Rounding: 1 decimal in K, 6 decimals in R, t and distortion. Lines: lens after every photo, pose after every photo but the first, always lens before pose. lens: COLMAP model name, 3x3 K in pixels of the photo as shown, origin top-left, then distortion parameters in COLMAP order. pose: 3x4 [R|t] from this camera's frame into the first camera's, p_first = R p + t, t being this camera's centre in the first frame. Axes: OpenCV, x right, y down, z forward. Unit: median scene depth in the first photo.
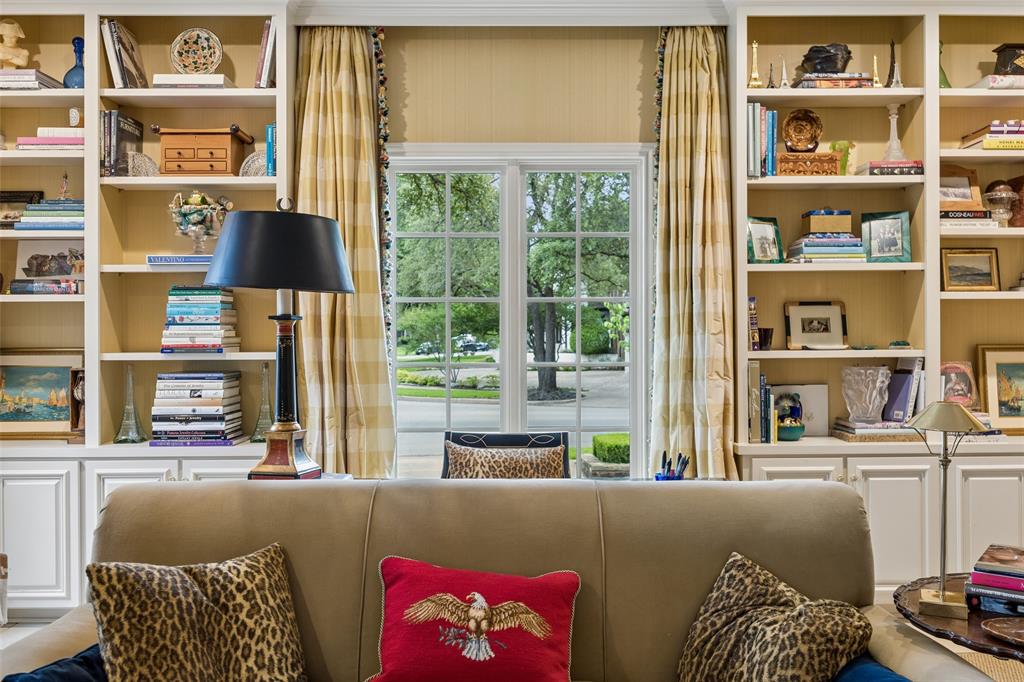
lens RADIAL K [[891.9, 0, 511.8], [0, 891.9, 336.3], [0, 0, 1]] dist [-0.004667, 0.001030]
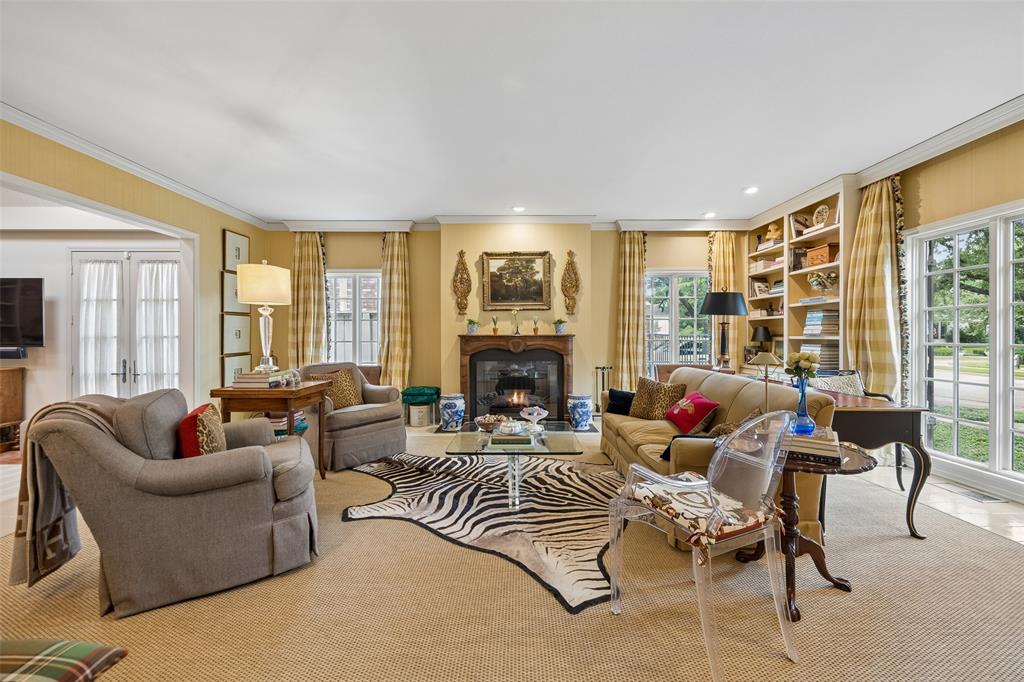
lens RADIAL K [[396.9, 0, 515.6], [0, 396.9, 338.2], [0, 0, 1]] dist [-0.002819, -0.000393]
pose [[-0.010287, 0.010170, -0.999895, 0.767536], [0.002588, 0.999945, 0.010143, 0.010022], [0.999944, -0.002483, -0.010313, 0.159008]]
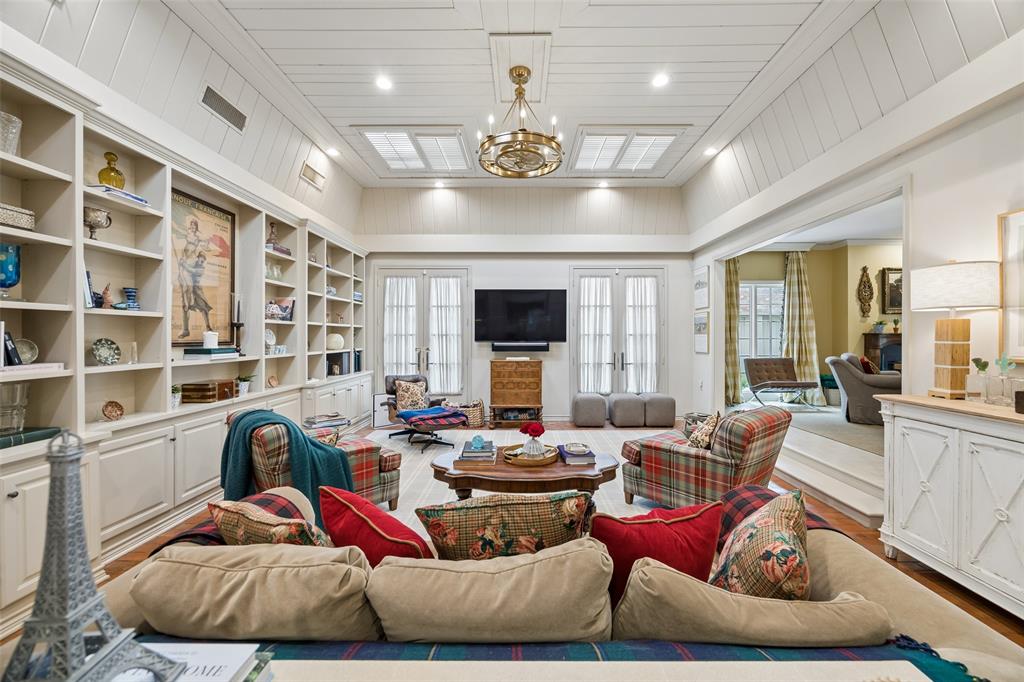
lens RADIAL K [[396.9, 0, 521.0], [0, 396.9, 335.3], [0, 0, 1]] dist [-0.002819, -0.000393]
pose [[-0.030938, 0.006550, -0.999500, 1.167930], [0.002550, 0.999976, 0.006474, 0.007393], [0.999518, -0.002348, -0.030954, -1.455607]]
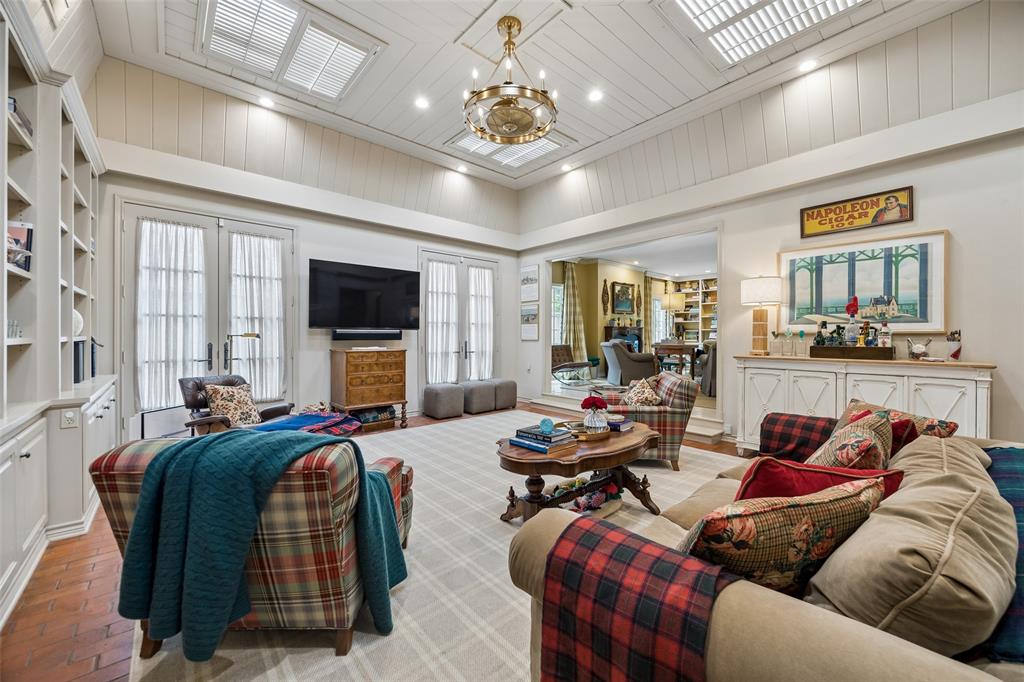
lens RADIAL K [[396.9, 0, 519.3], [0, 396.9, 337.7], [0, 0, 1]] dist [-0.002819, -0.000393]
pose [[0.653925, 0.013003, -0.756448, 0.908672], [-0.005716, 0.999909, 0.012246, 0.055542], [0.756538, -0.003684, 0.653939, -2.003243]]
